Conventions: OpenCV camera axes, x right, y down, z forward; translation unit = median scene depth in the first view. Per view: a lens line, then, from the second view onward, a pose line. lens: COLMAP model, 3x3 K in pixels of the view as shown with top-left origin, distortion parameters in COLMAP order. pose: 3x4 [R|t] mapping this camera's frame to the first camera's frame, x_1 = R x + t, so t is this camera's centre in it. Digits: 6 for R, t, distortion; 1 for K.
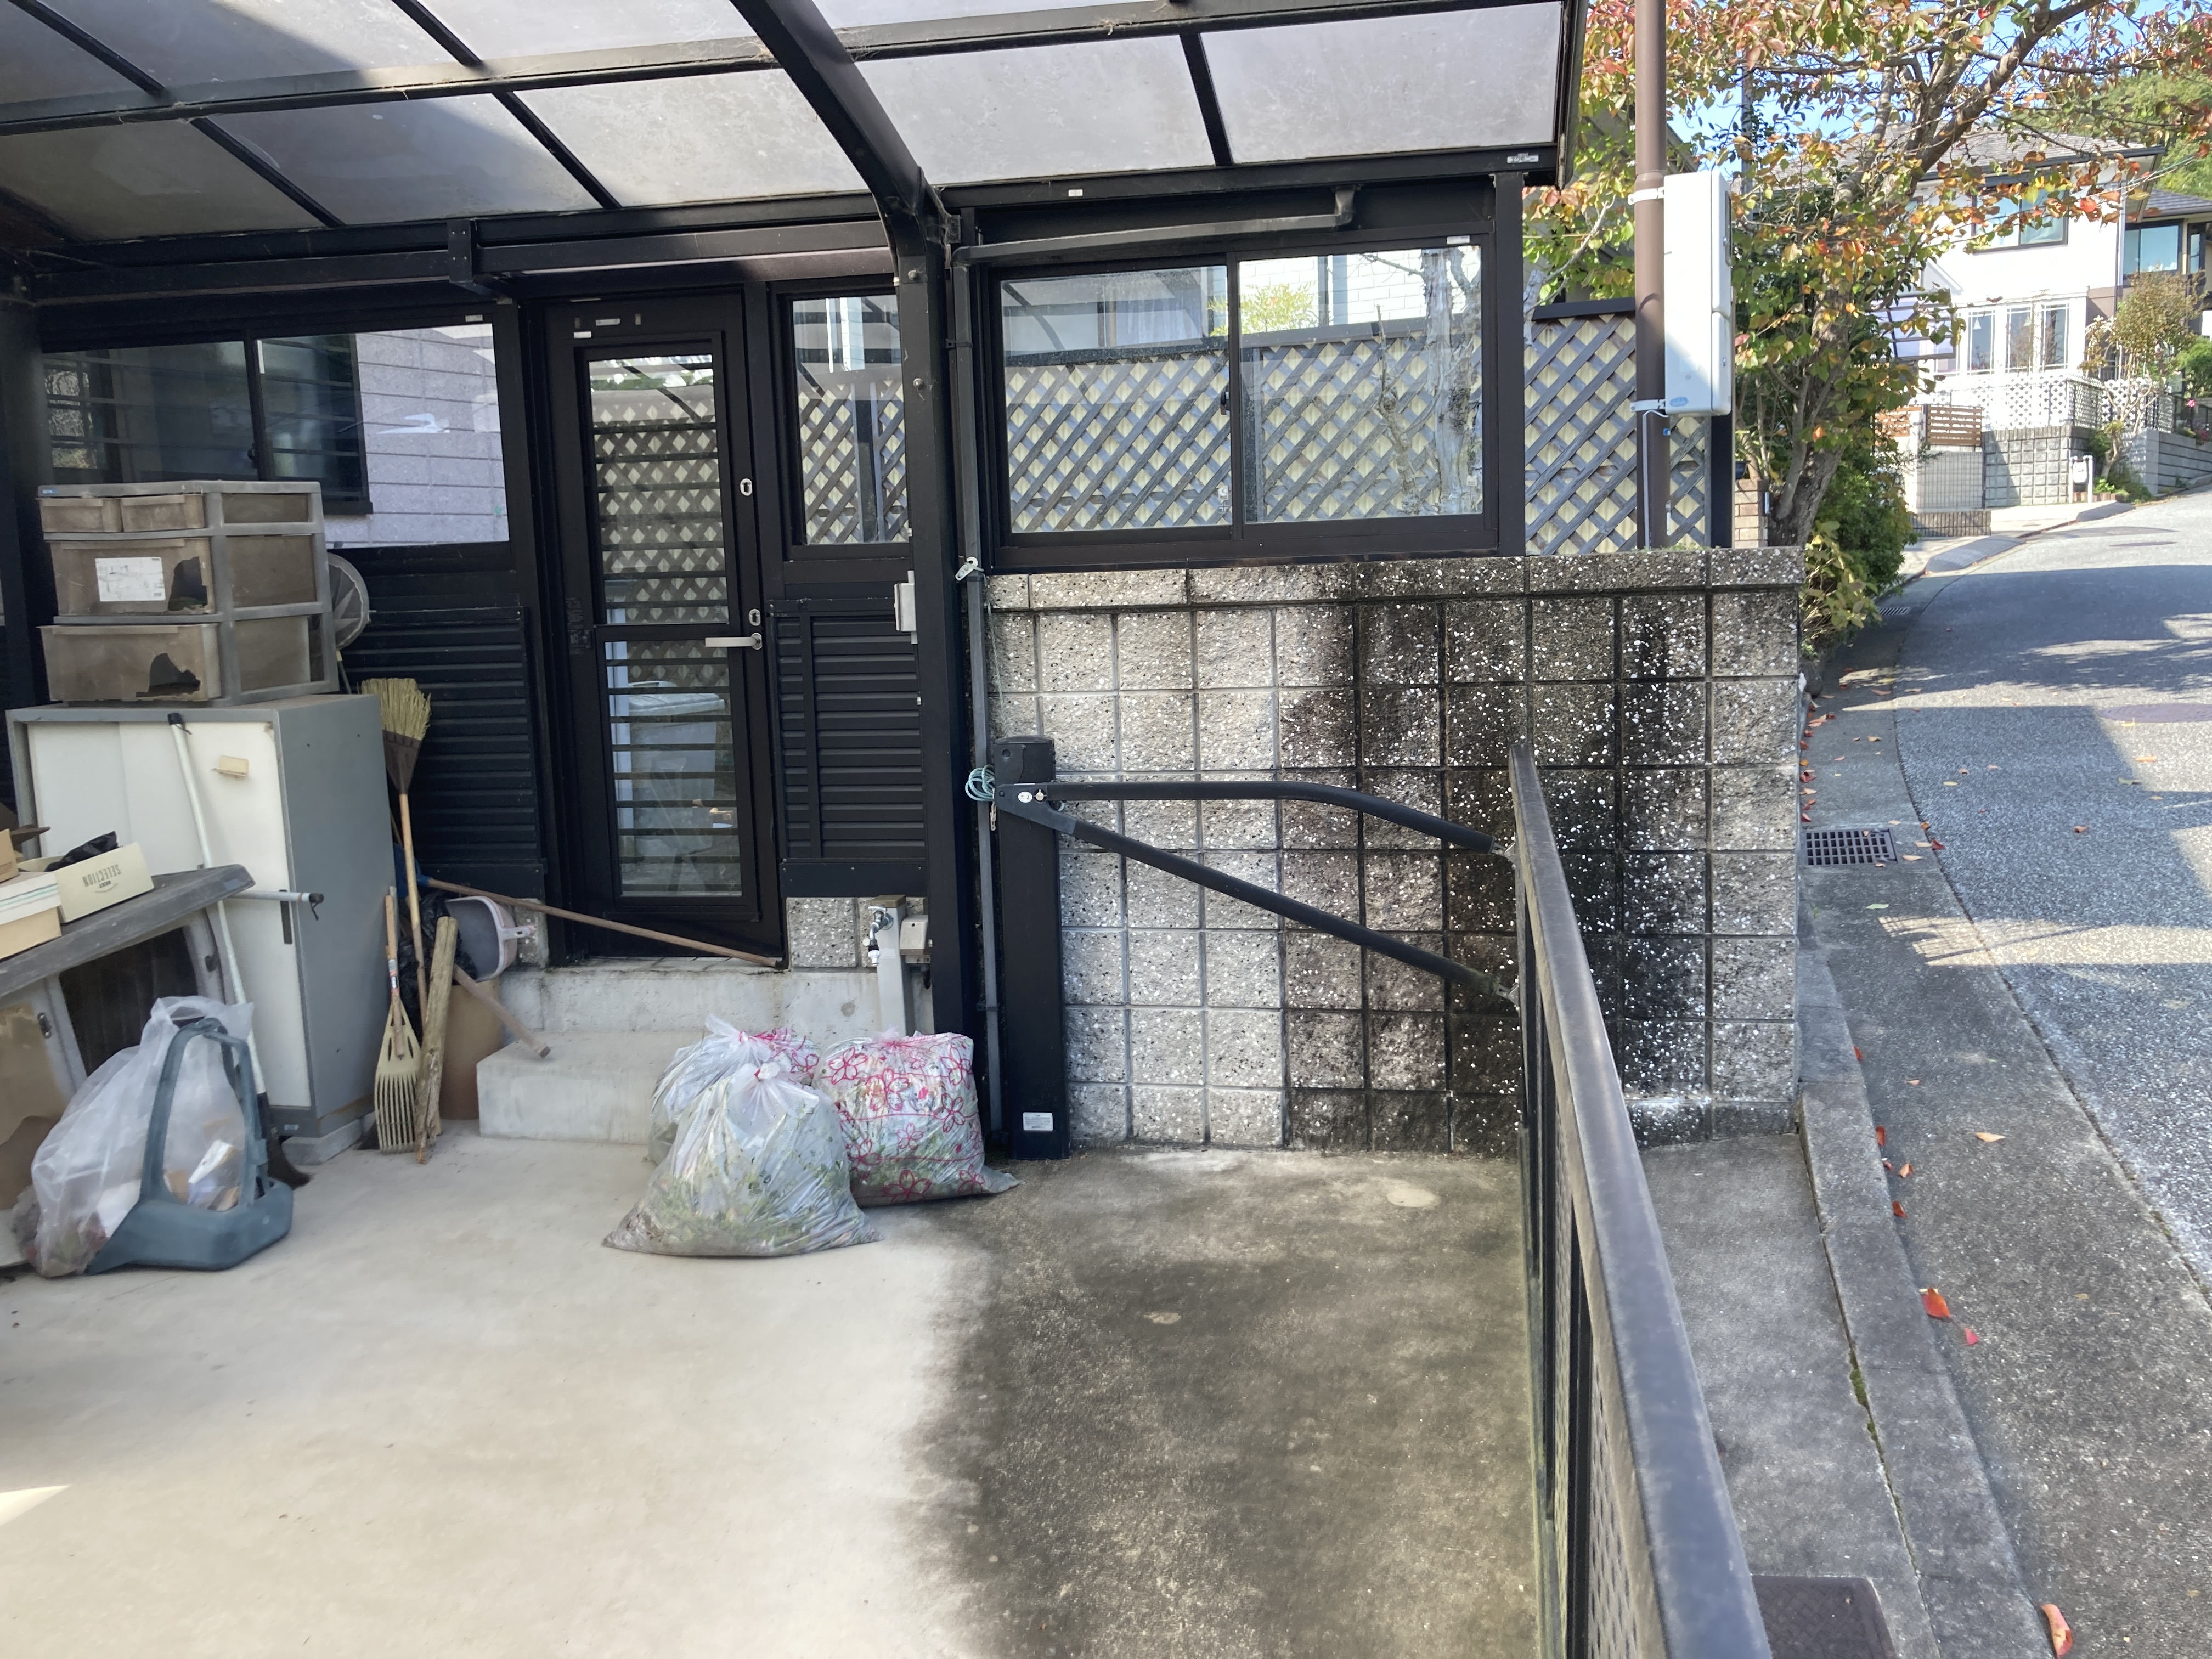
lens RADIAL K [[1808.7, 0, 1112.5], [0, 1808.7, 789.8], [0, 0, 1]] dist [0.148103, -0.418765]
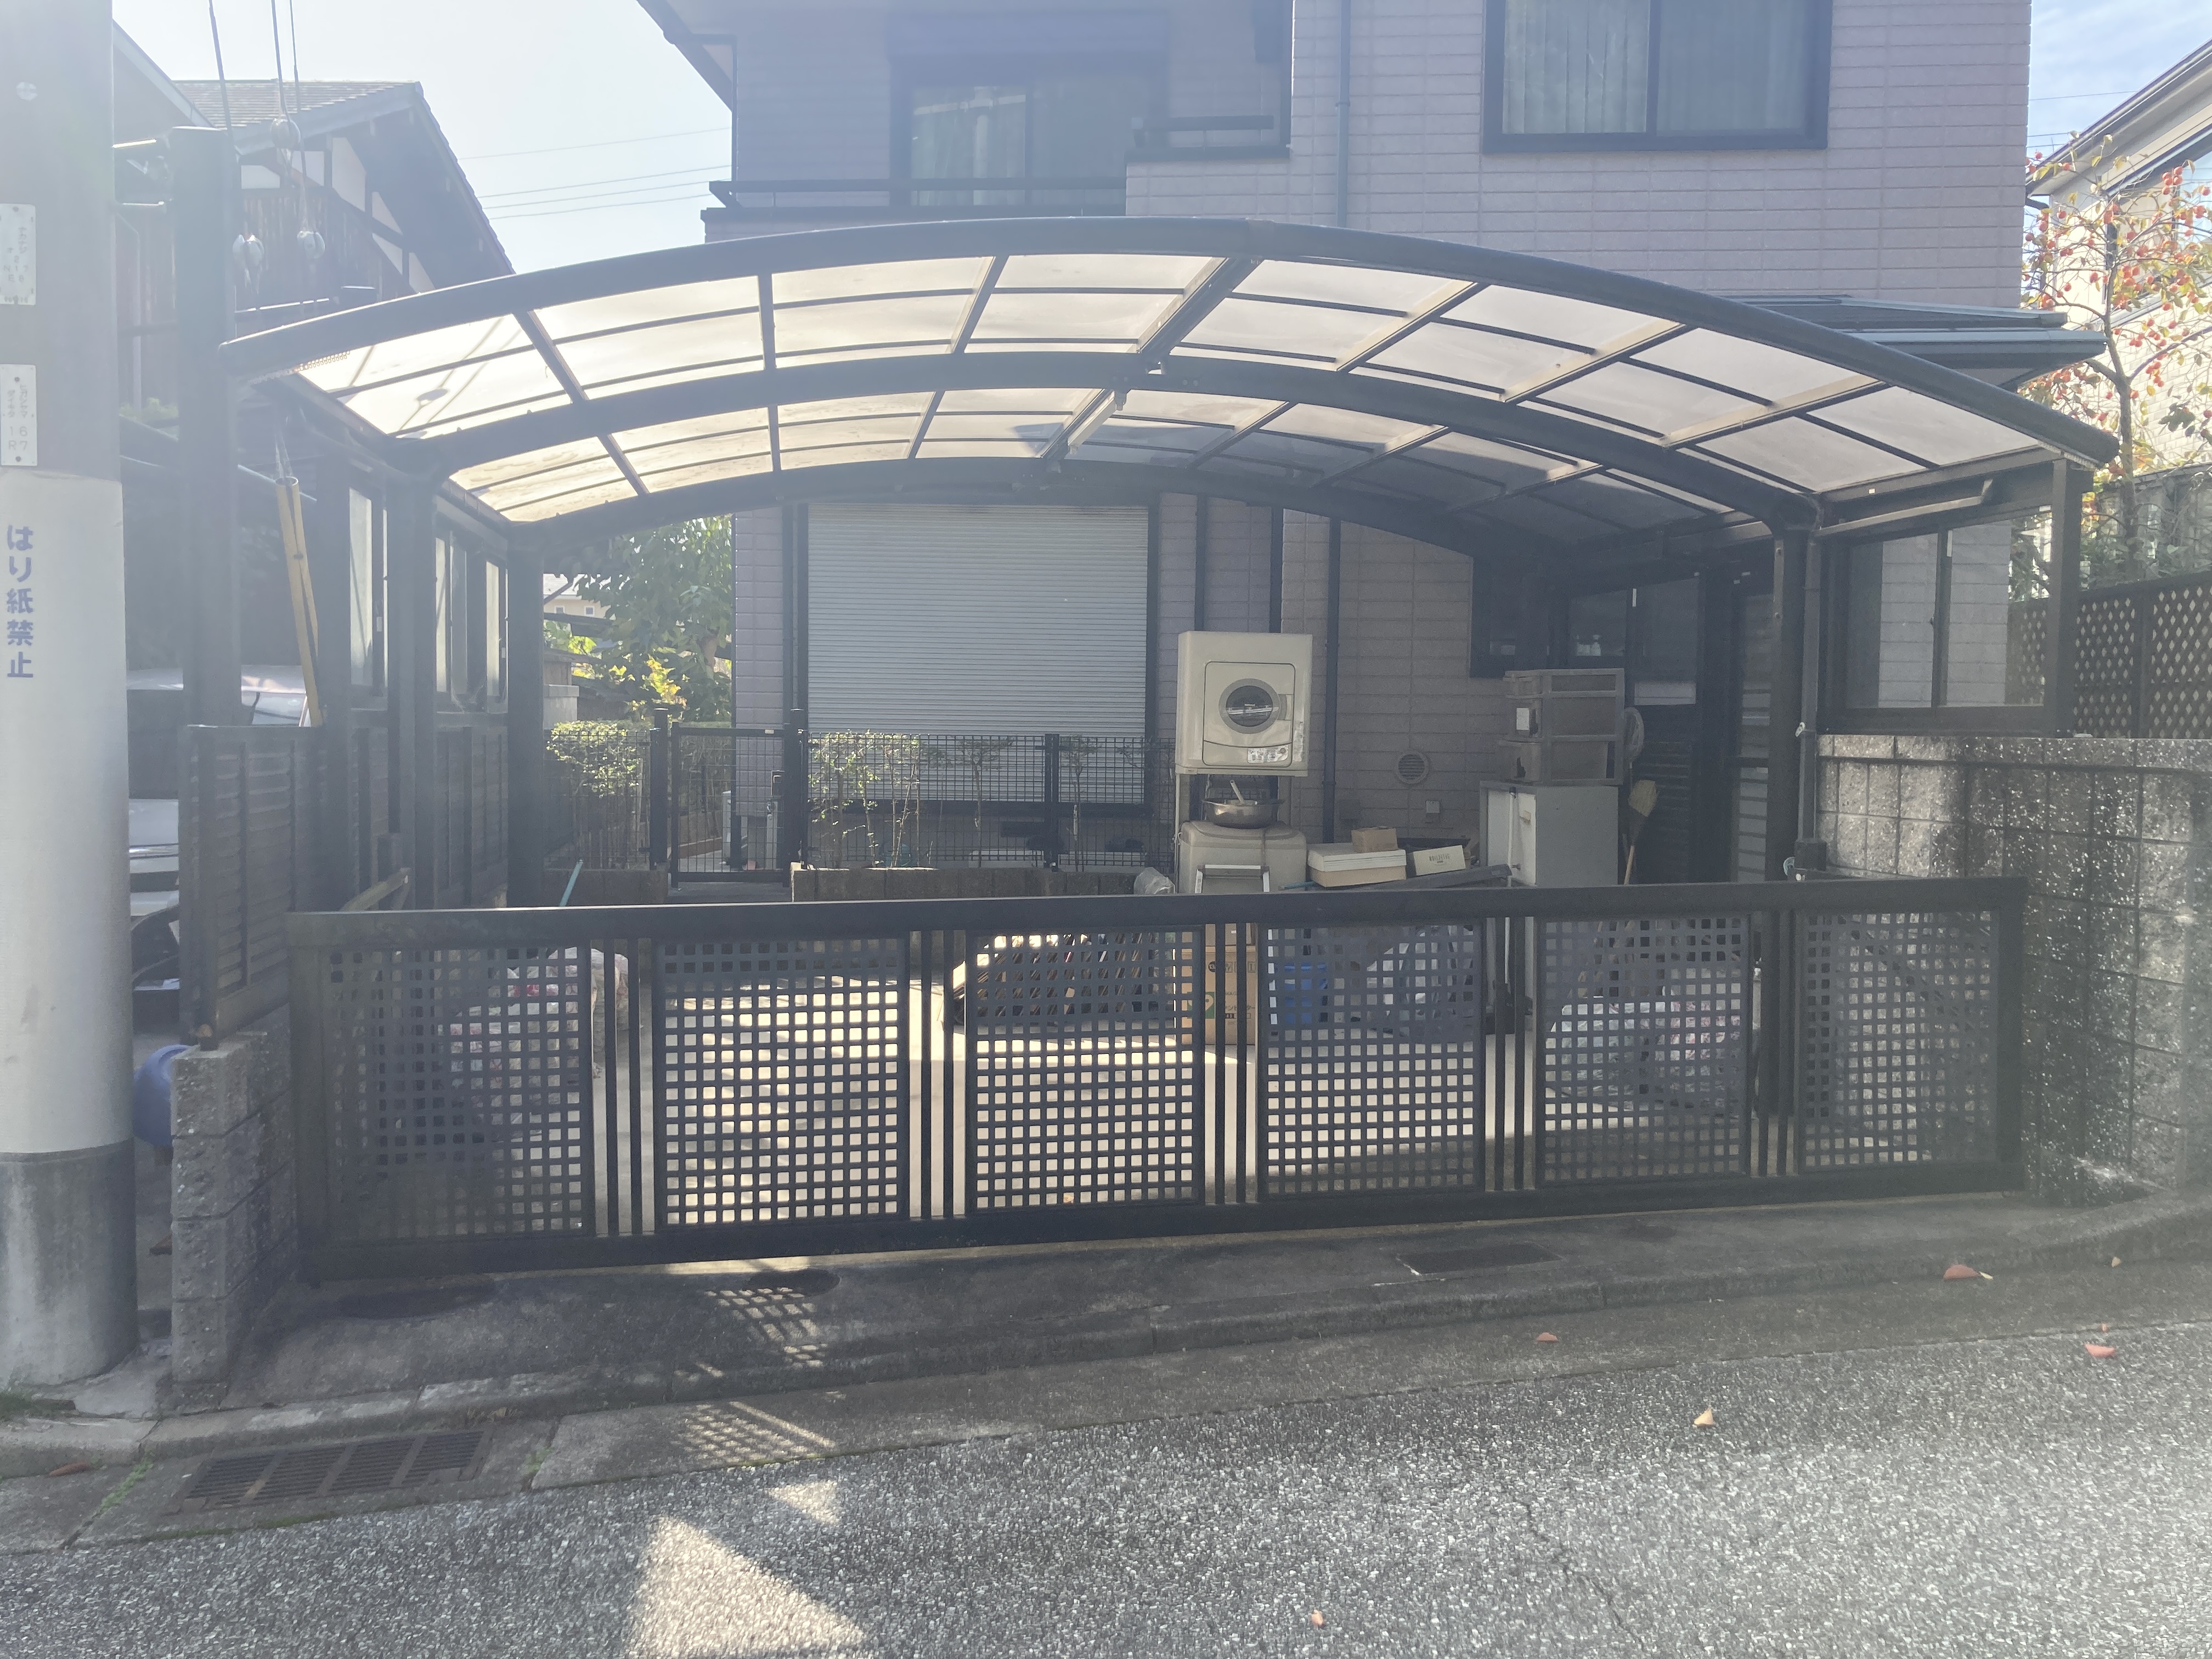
lens RADIAL K [[1799.5, 0, 1085.1], [0, 1799.5, 812.0], [0, 0, 1]] dist [0.009076, 0.002633]
pose [[0.355703, 0.083867, -0.930828, 1.177021], [-0.137384, 0.989838, 0.036684, -0.024098], [0.924446, 0.114833, 0.363611, -0.131537]]
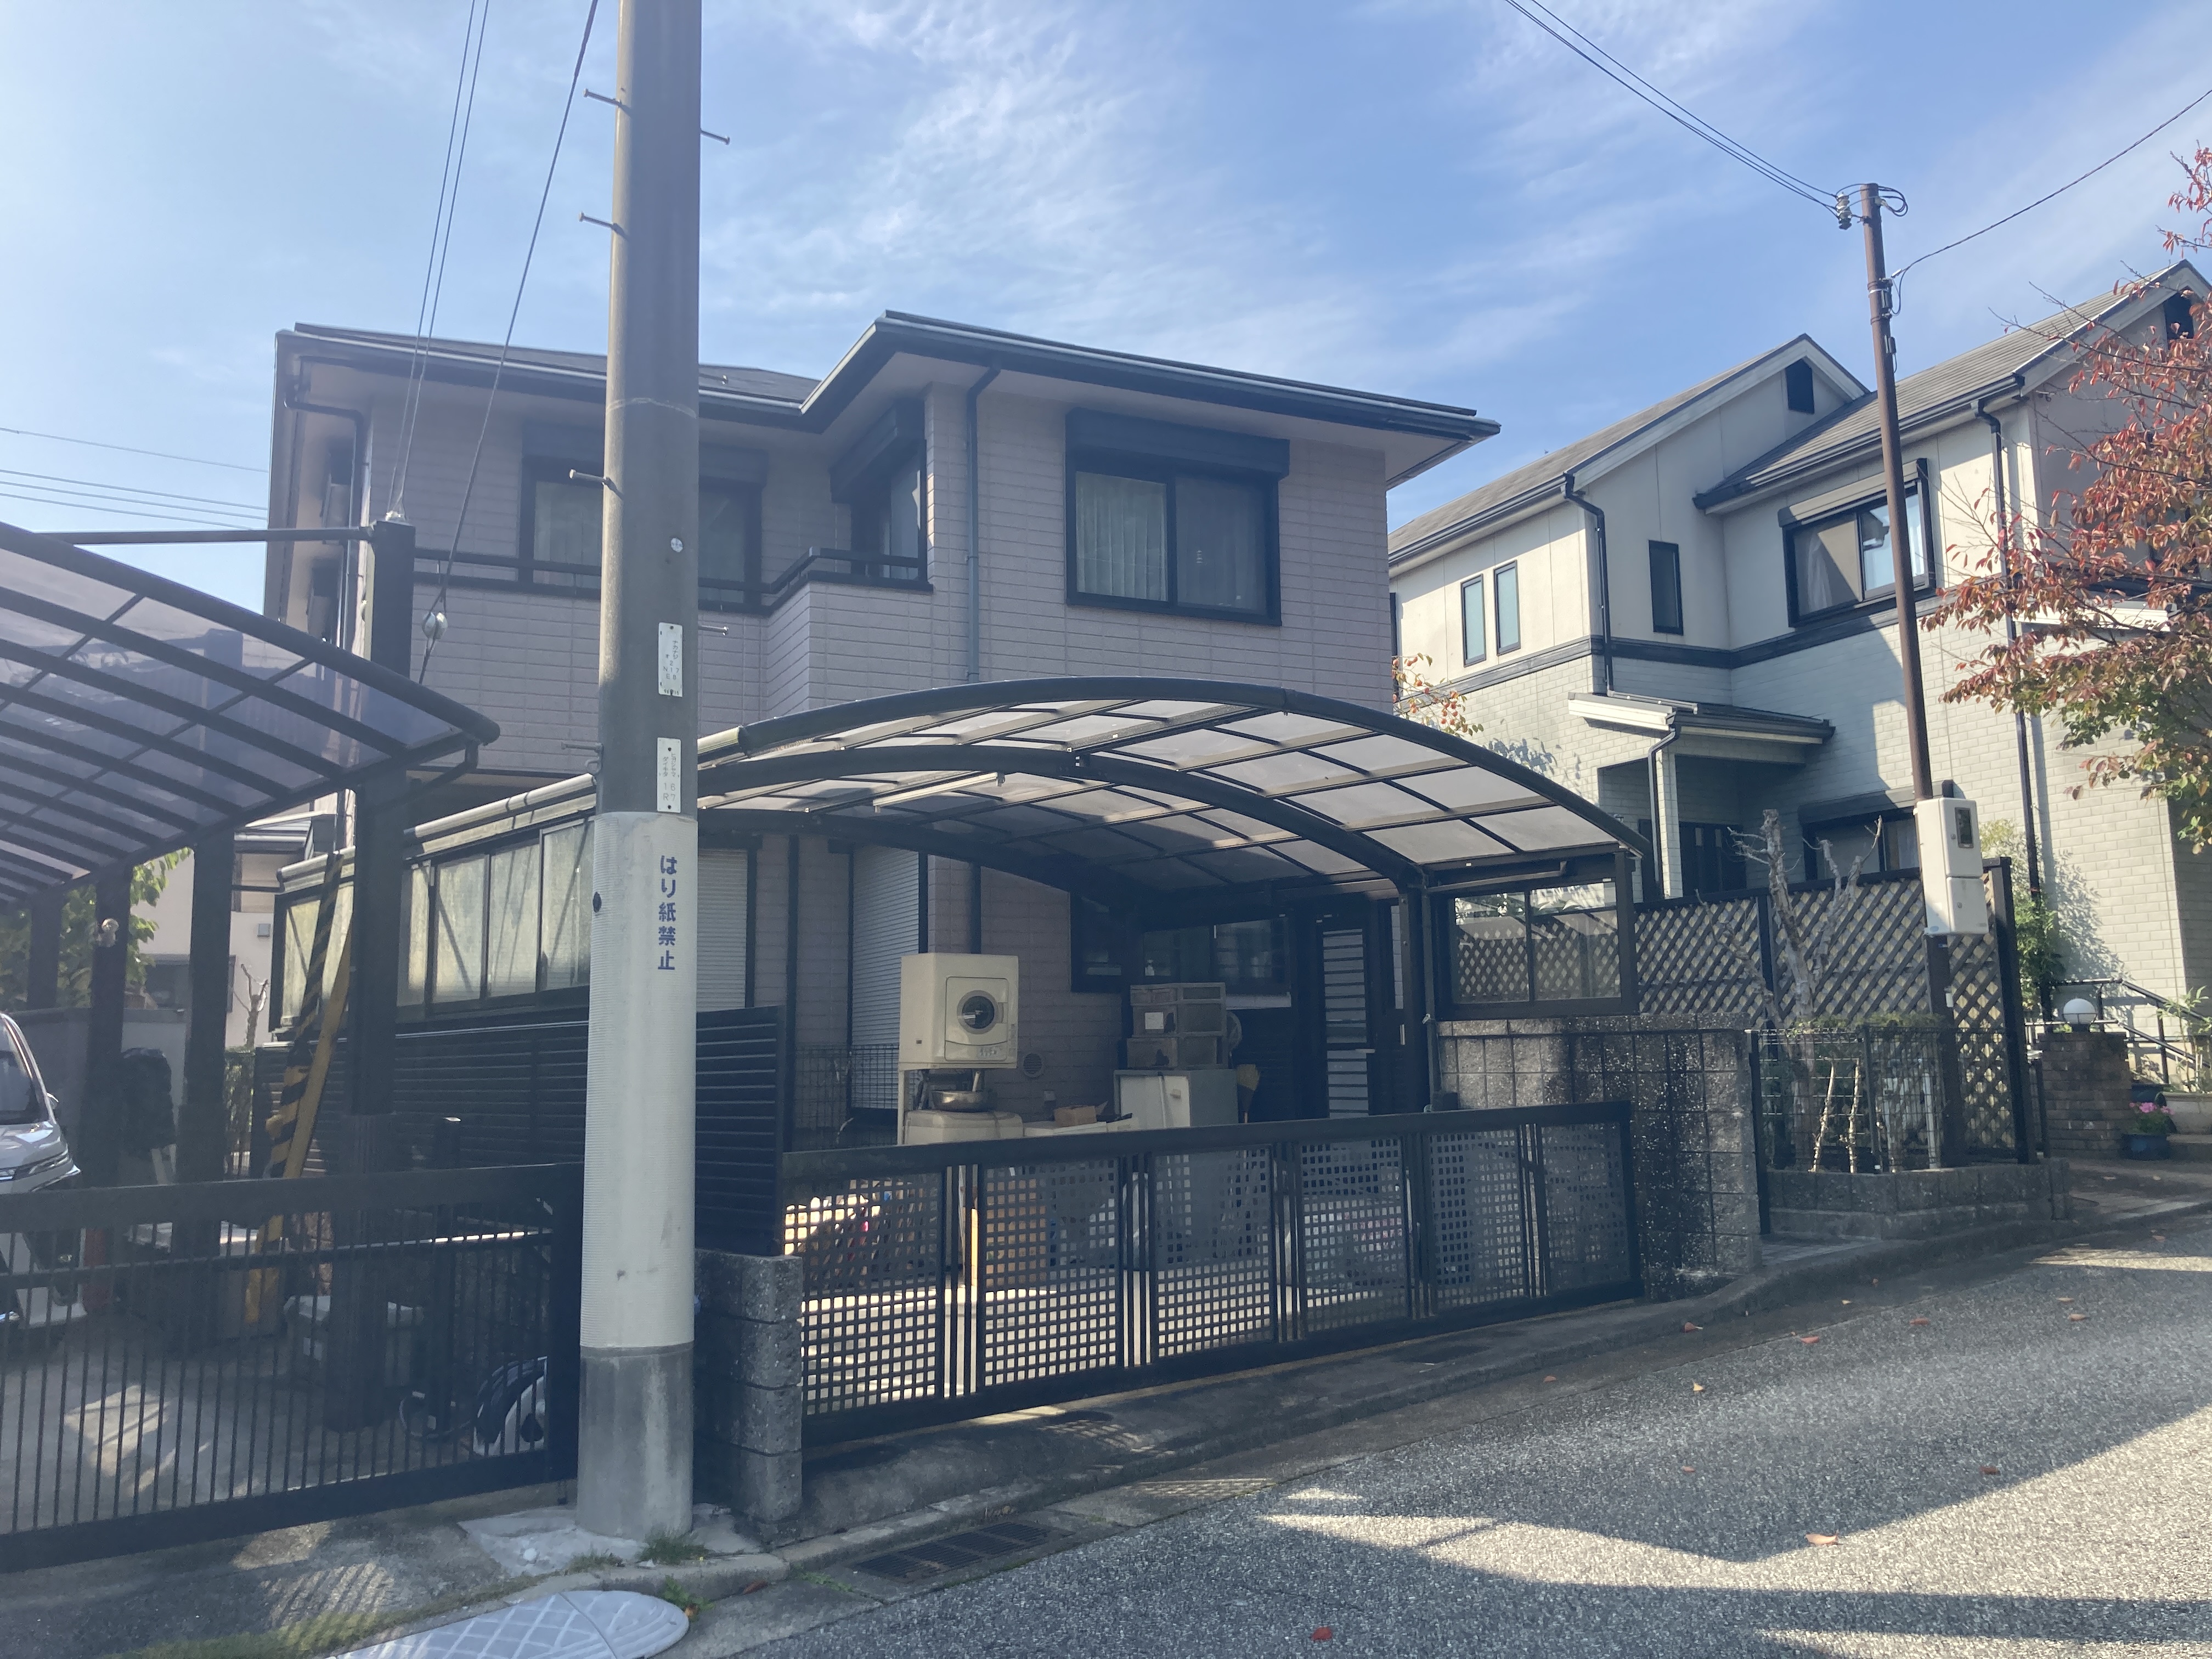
lens RADIAL K [[1774.8, 0, 1017.5], [0, 1774.8, 795.9], [0, 0, 1]] dist [0.000590, -0.134106]
pose [[0.748584, -0.072056, -0.659113, 1.084053], [-0.096416, 0.971681, -0.215730, 0.148370], [0.655992, 0.225042, 0.720438, -1.099508]]
